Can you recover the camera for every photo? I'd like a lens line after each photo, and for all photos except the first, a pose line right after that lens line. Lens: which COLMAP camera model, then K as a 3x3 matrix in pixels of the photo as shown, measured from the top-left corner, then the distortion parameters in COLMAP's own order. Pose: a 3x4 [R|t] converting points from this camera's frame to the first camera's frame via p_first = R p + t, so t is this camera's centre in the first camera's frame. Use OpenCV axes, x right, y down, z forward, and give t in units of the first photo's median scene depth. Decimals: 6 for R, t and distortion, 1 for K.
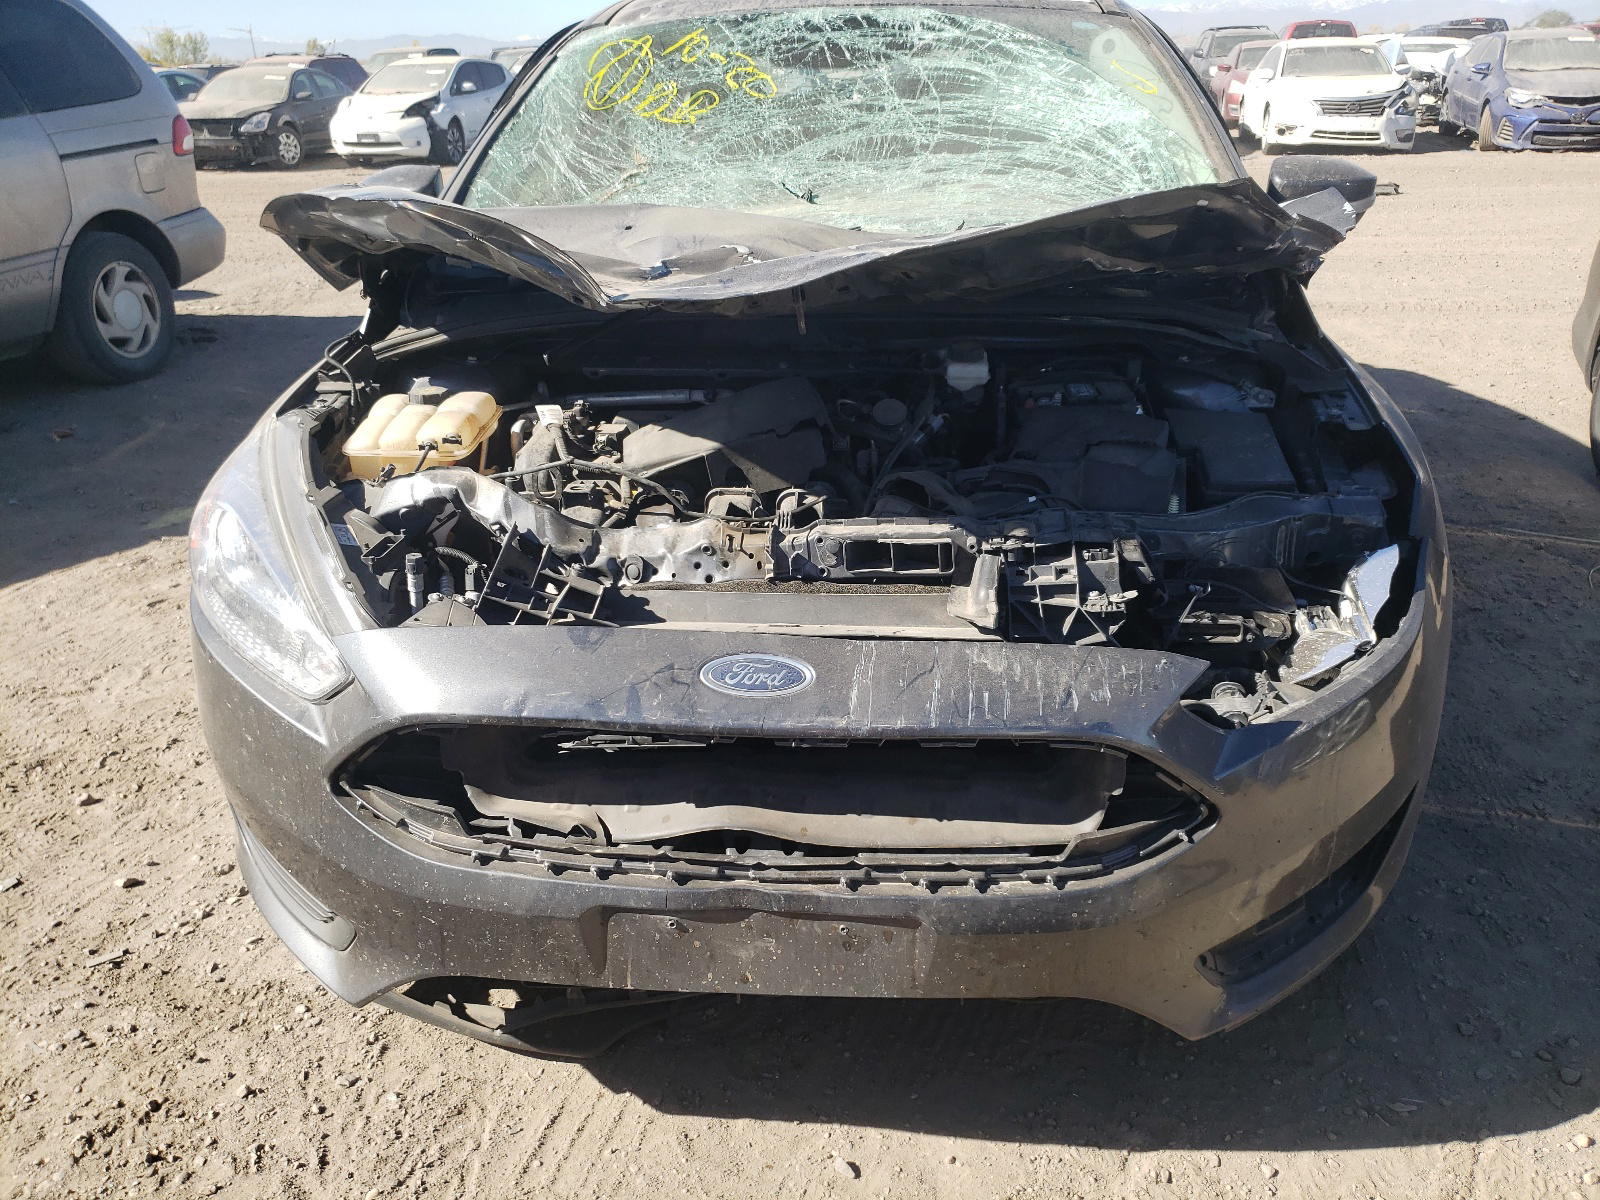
lens RADIAL K [[1567.6, 0, 799.7], [0, 1567.6, 598.1], [0, 0, 1]] dist [0.060161, 0.016925]
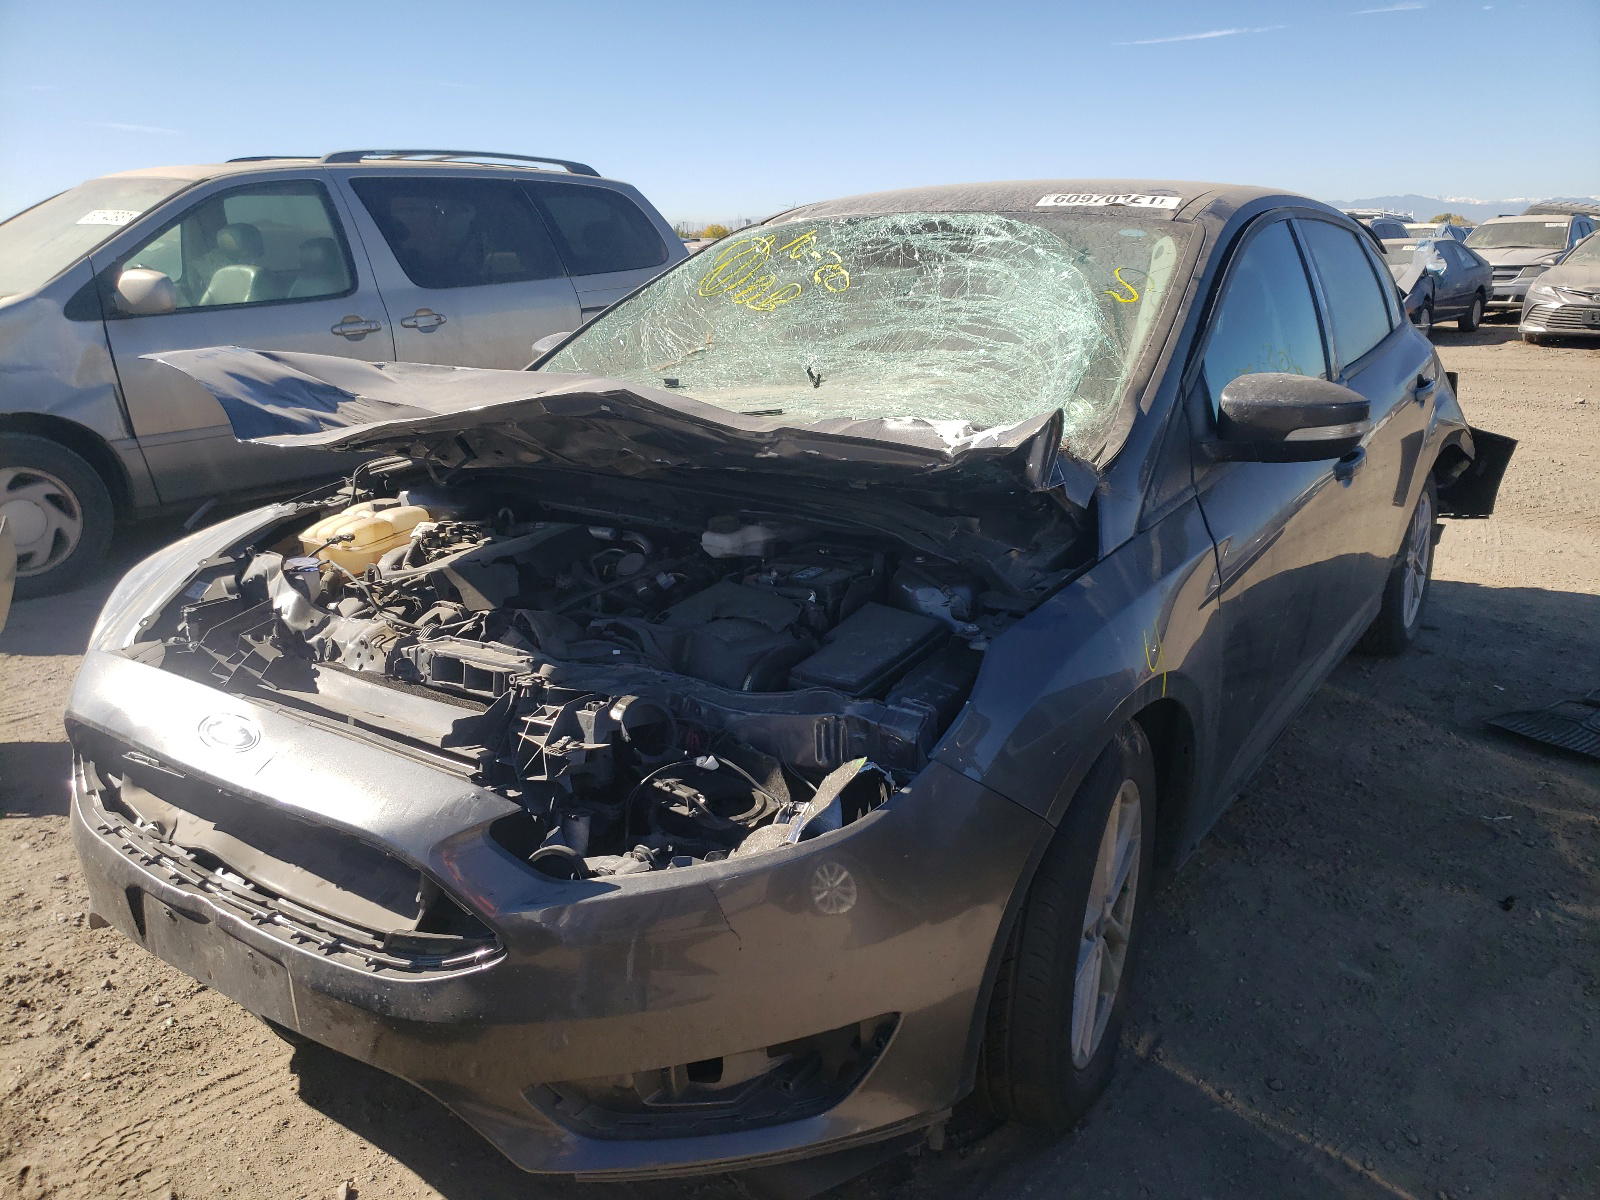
lens RADIAL K [[1567.6, 0, 800.6], [0, 1567.6, 601.9], [0, 0, 1]] dist [0.060161, 0.016925]
pose [[0.808976, 0.149415, -0.568536, 0.868504], [-0.206162, 0.977842, -0.036367, -0.083921], [0.550505, 0.146631, 0.821854, 0.160721]]
